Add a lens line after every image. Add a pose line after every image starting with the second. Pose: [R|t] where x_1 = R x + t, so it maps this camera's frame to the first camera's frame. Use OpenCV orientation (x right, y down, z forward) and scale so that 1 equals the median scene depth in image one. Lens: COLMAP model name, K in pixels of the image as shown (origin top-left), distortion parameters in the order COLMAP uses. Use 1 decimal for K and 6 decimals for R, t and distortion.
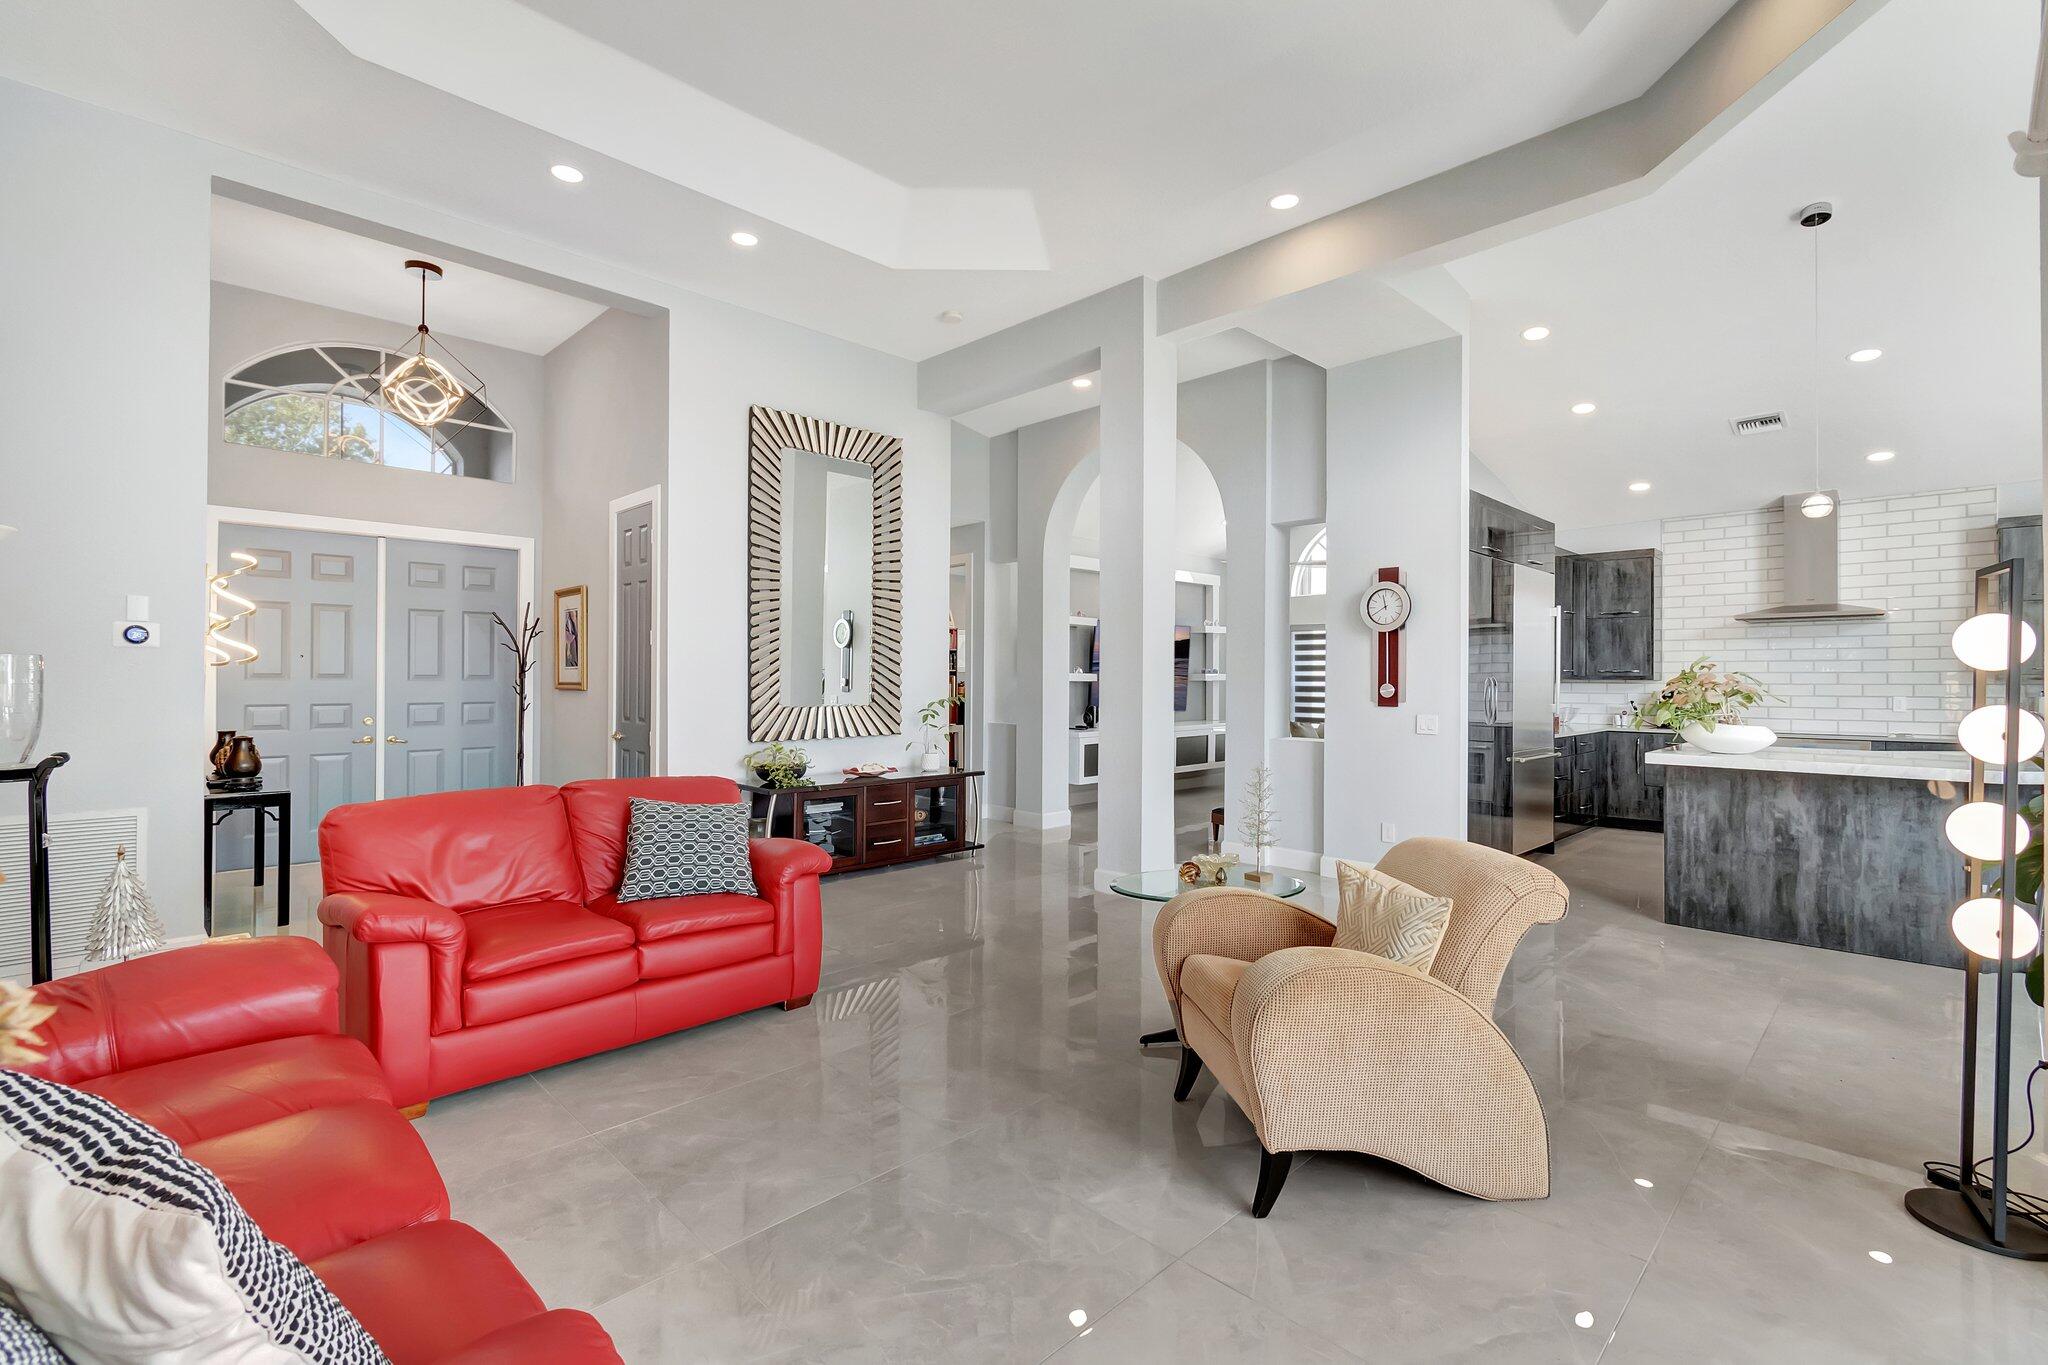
lens RADIAL K [[904.6, 0, 1016.4], [0, 904.6, 682.7], [0, 0, 1]] dist [0.000970, 0.000332]
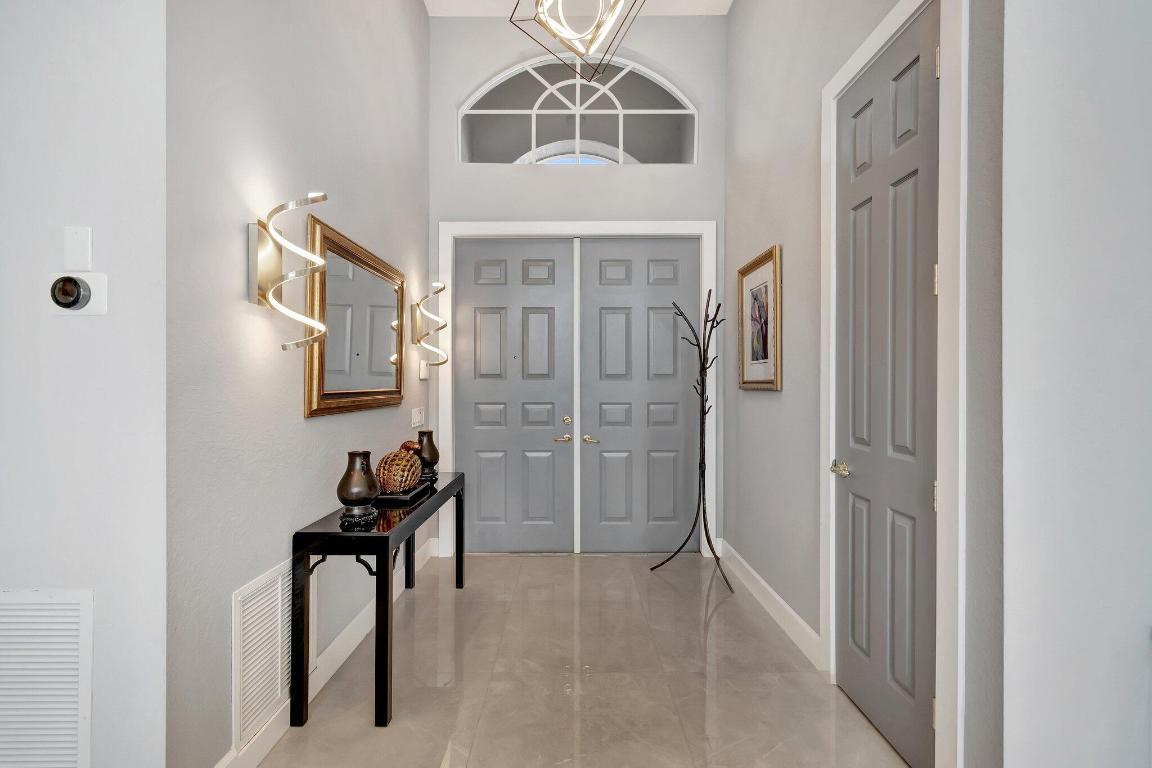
lens RADIAL K [[508.8, 0, 571.4], [0, 508.8, 383.9], [0, 0, 1]] dist [0.000970, 0.000332]
pose [[0.712318, -0.006012, -0.701831, -0.297499], [0.002291, 0.999978, -0.006241, 0.004957], [0.701853, 0.002838, 0.712316, 0.569992]]
